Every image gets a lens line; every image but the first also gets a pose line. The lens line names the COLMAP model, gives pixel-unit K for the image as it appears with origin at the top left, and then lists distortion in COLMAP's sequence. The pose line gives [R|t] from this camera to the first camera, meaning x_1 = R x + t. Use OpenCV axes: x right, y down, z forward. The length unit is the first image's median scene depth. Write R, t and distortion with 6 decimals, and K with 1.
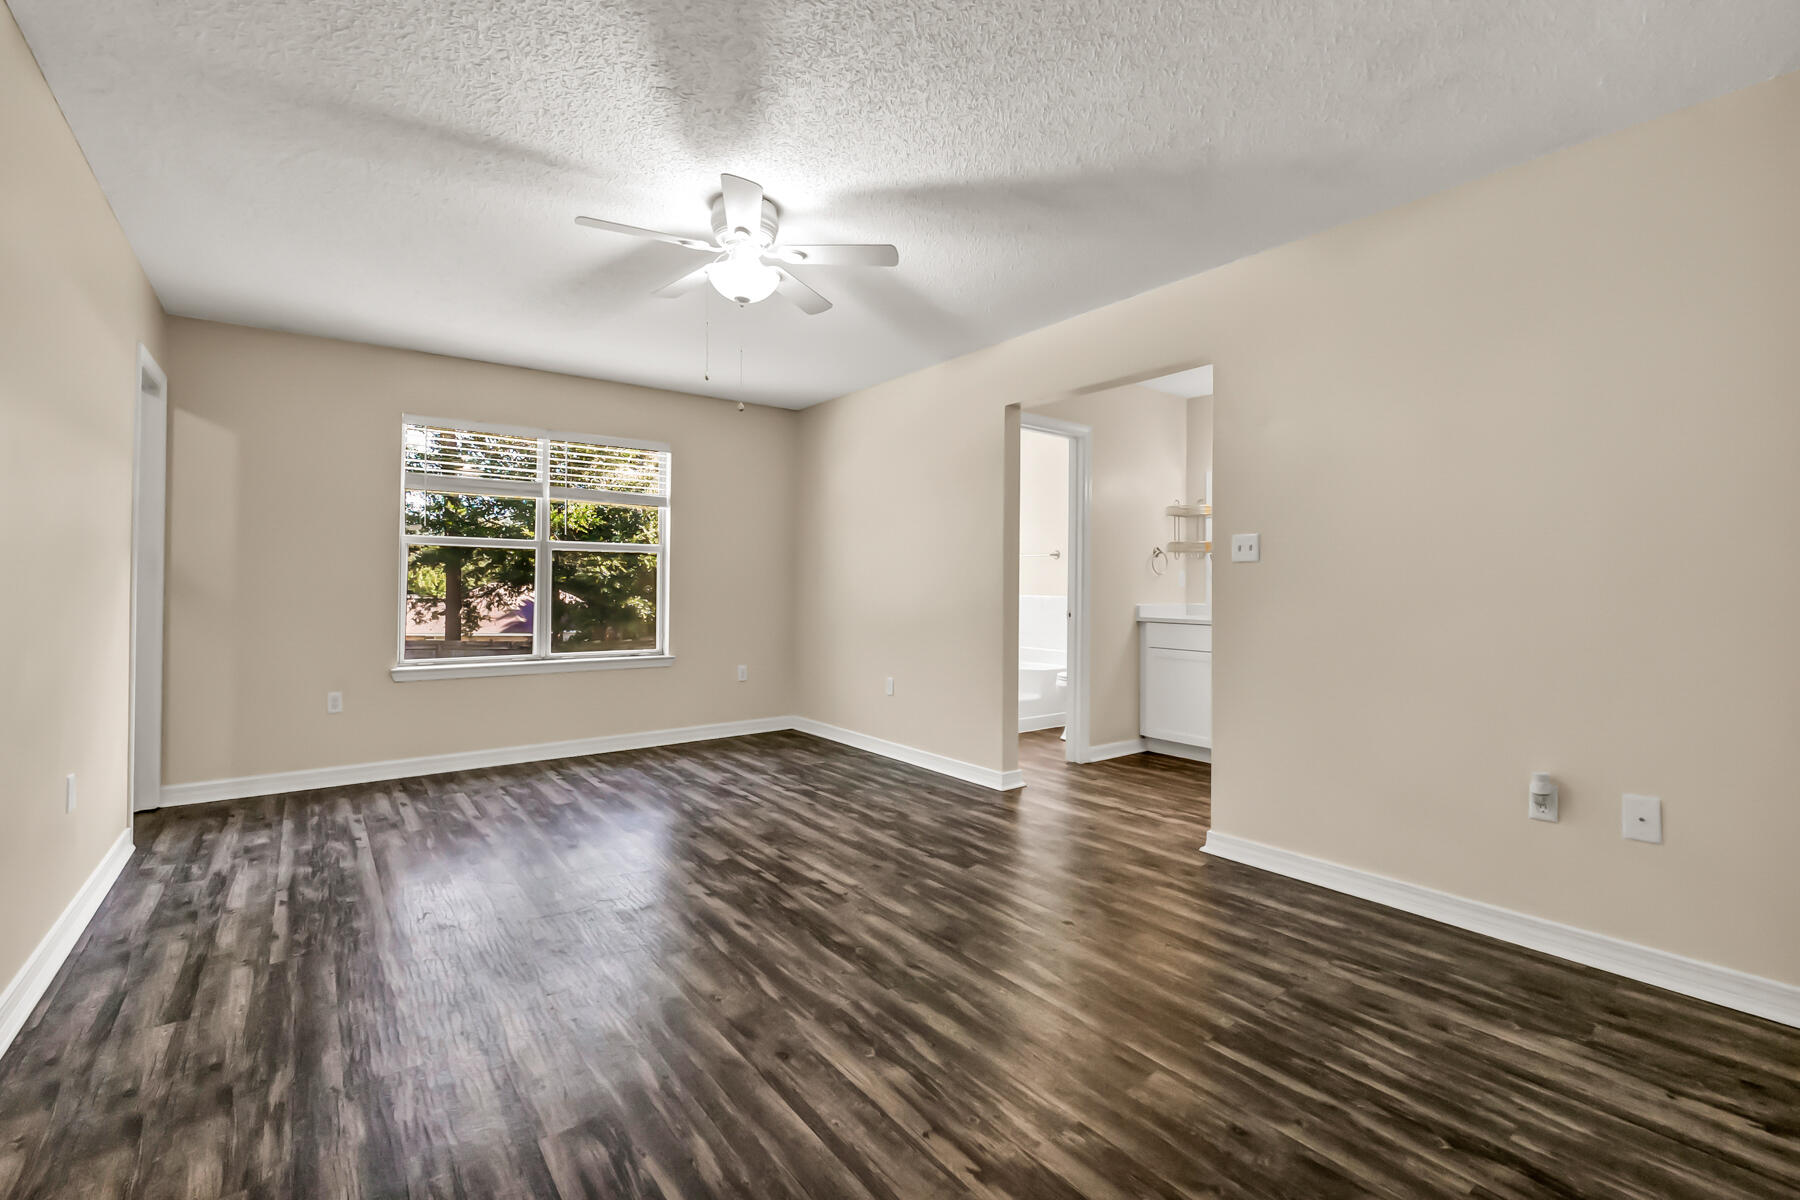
lens RADIAL K [[773.5, 0, 900.0], [0, 773.5, 600.0], [0, 0, 1]] dist [-0.004666, -0.000256]
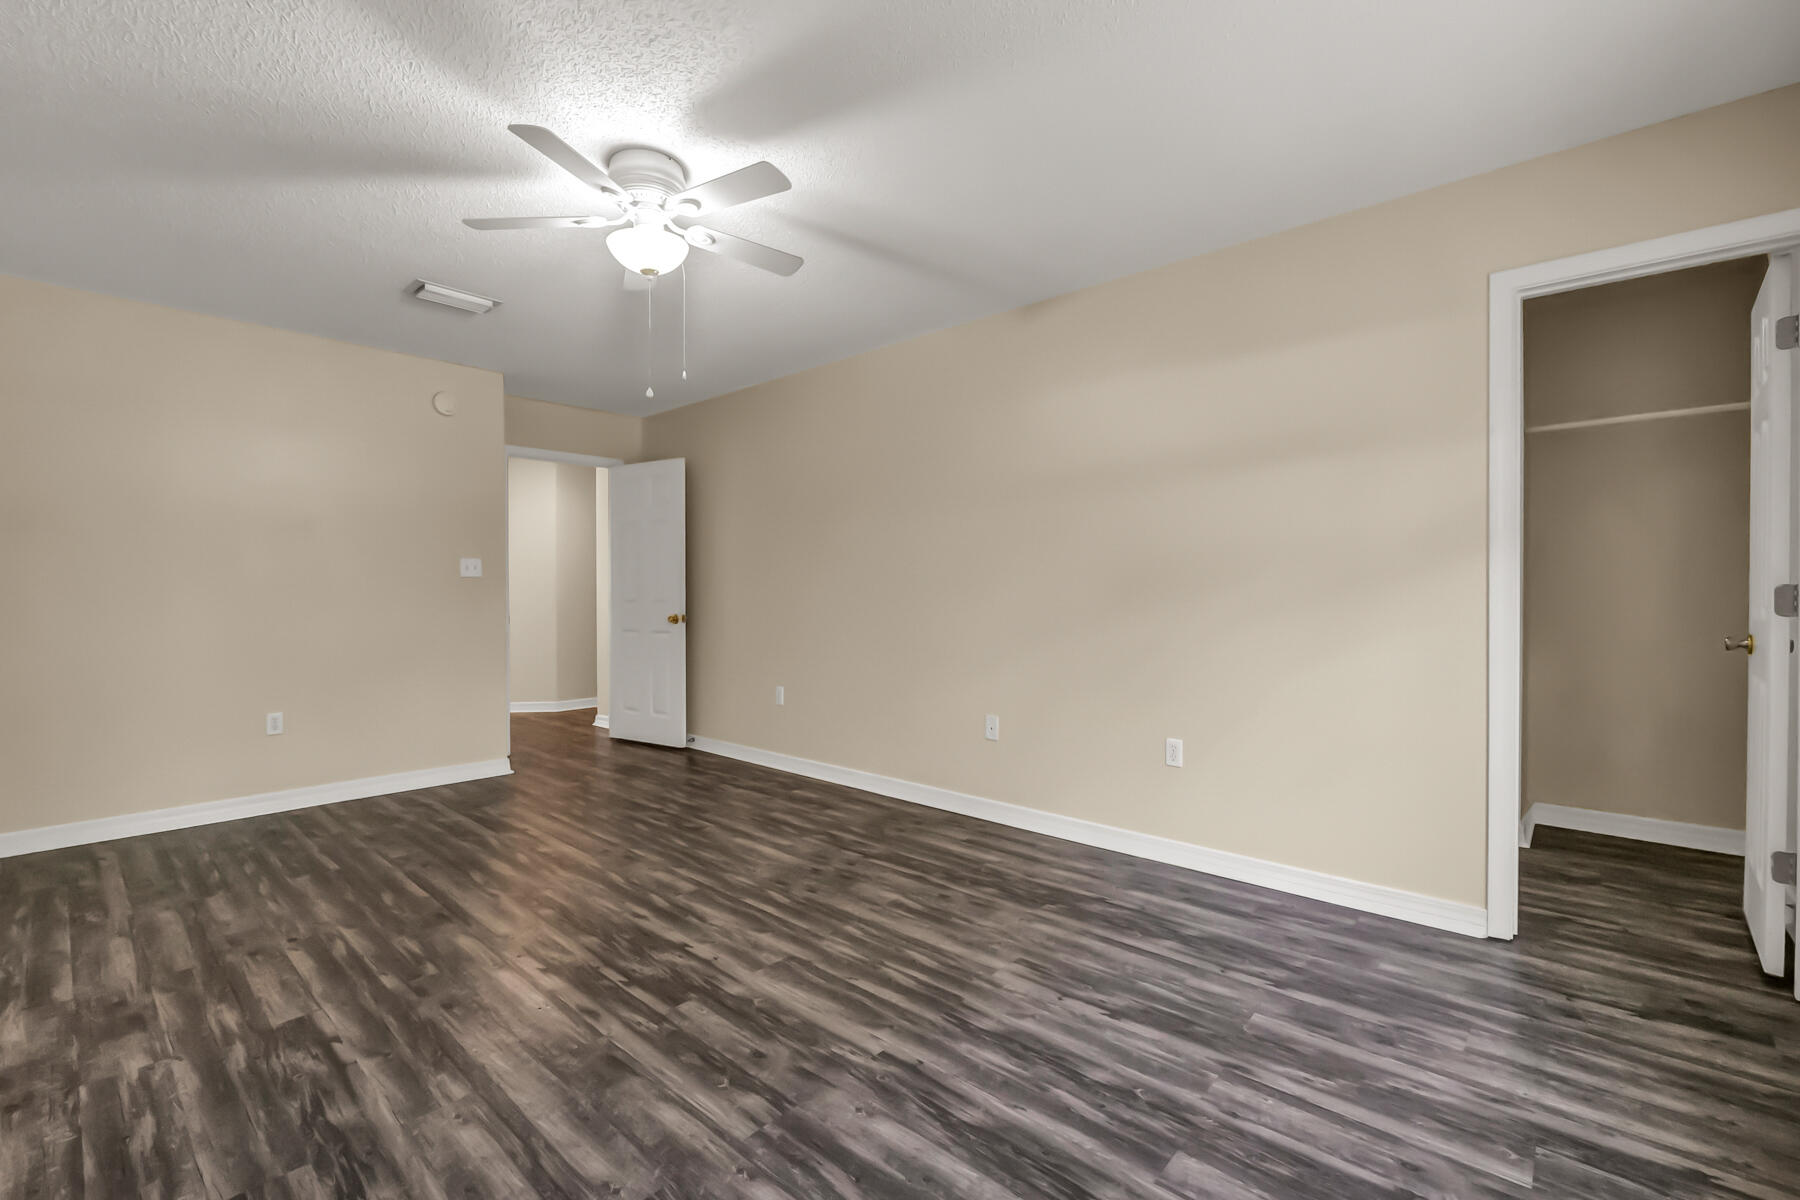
lens RADIAL K [[773.5, 0, 900.0], [0, 773.5, 600.0], [0, 0, 1]] dist [-0.004666, -0.000256]
pose [[-0.983081, -0.001186, -0.183165, -0.315546], [-0.006487, 0.999577, 0.028346, -0.037257], [0.183054, 0.029055, -0.982673, 1.838557]]
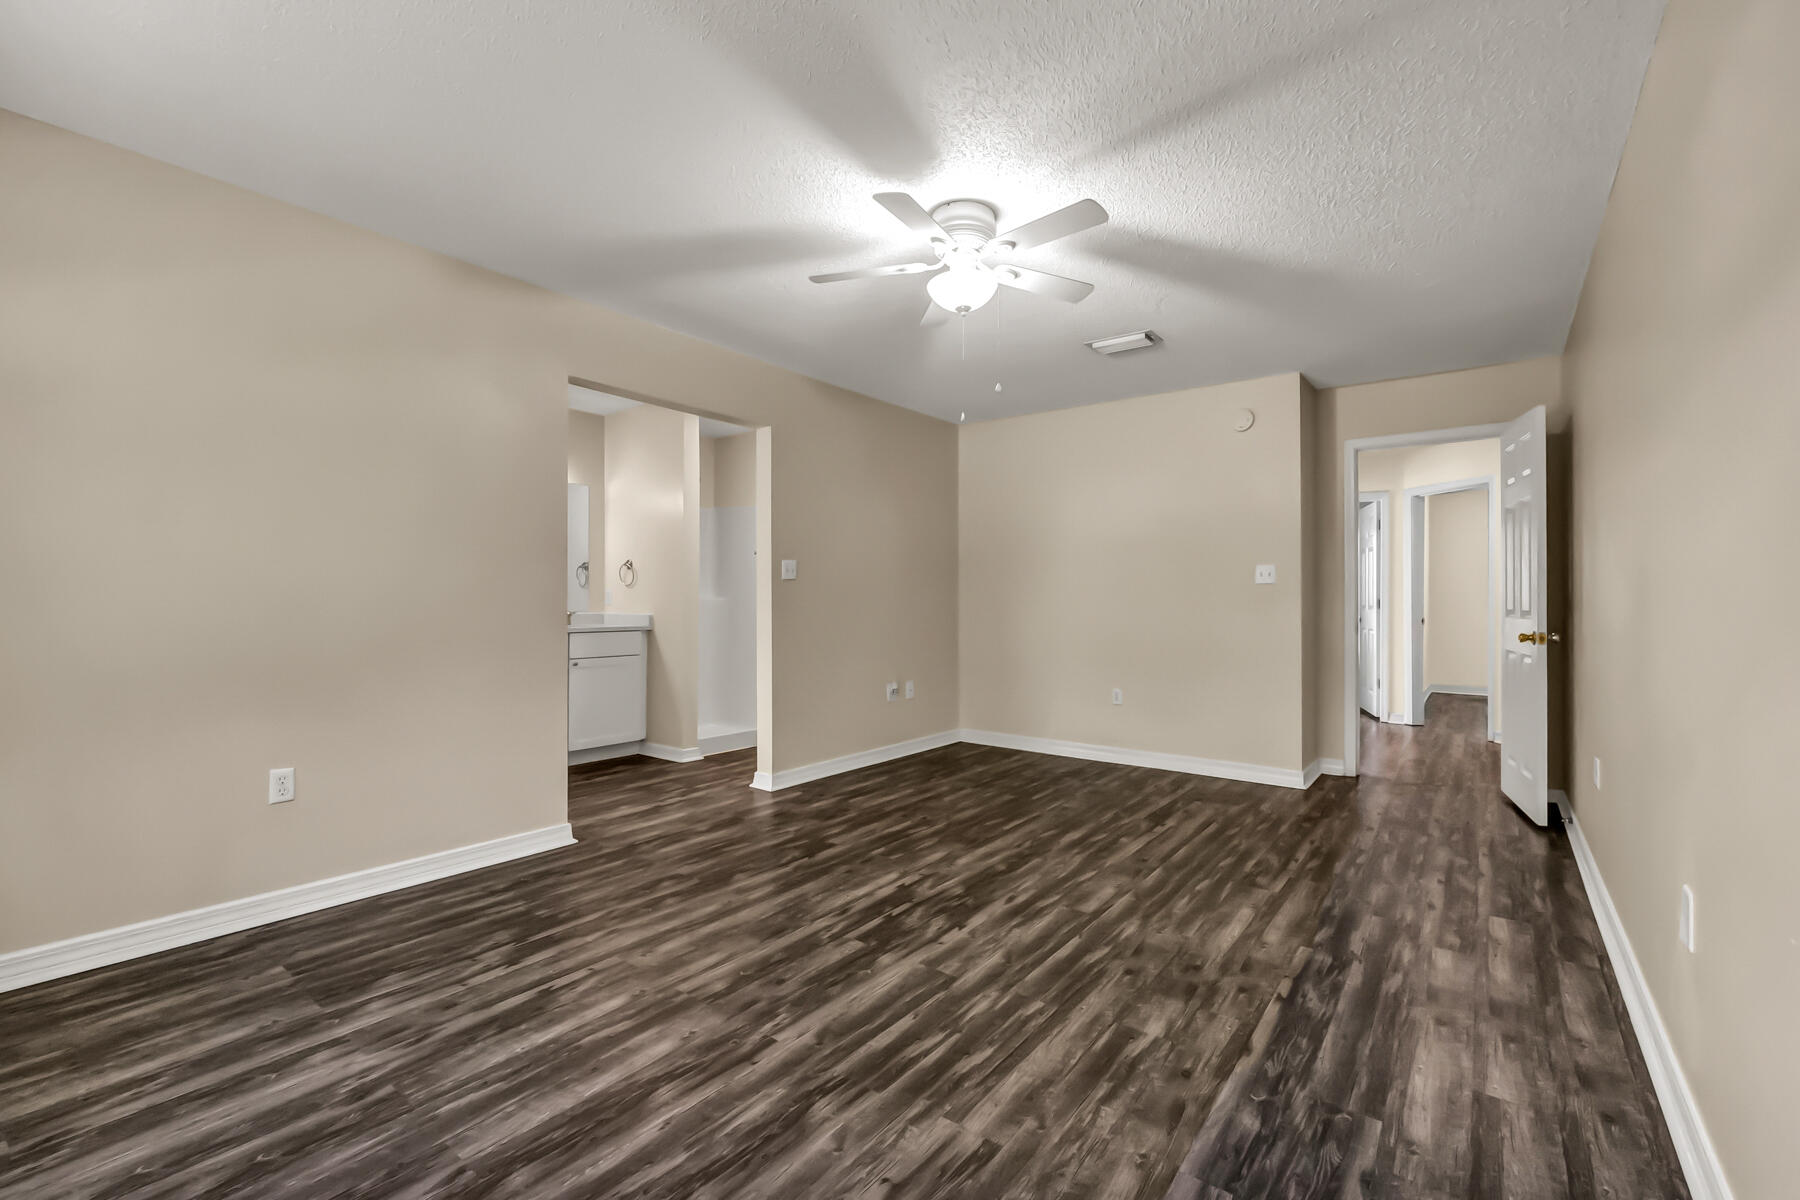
lens RADIAL K [[773.5, 0, 900.0], [0, 773.5, 600.0], [0, 0, 1]] dist [-0.004666, -0.000256]
pose [[-0.260736, -0.007728, 0.965379, -1.094659], [0.012036, 0.999864, 0.011255, -0.026060], [-0.965335, 0.014553, -0.260607, 1.270158]]
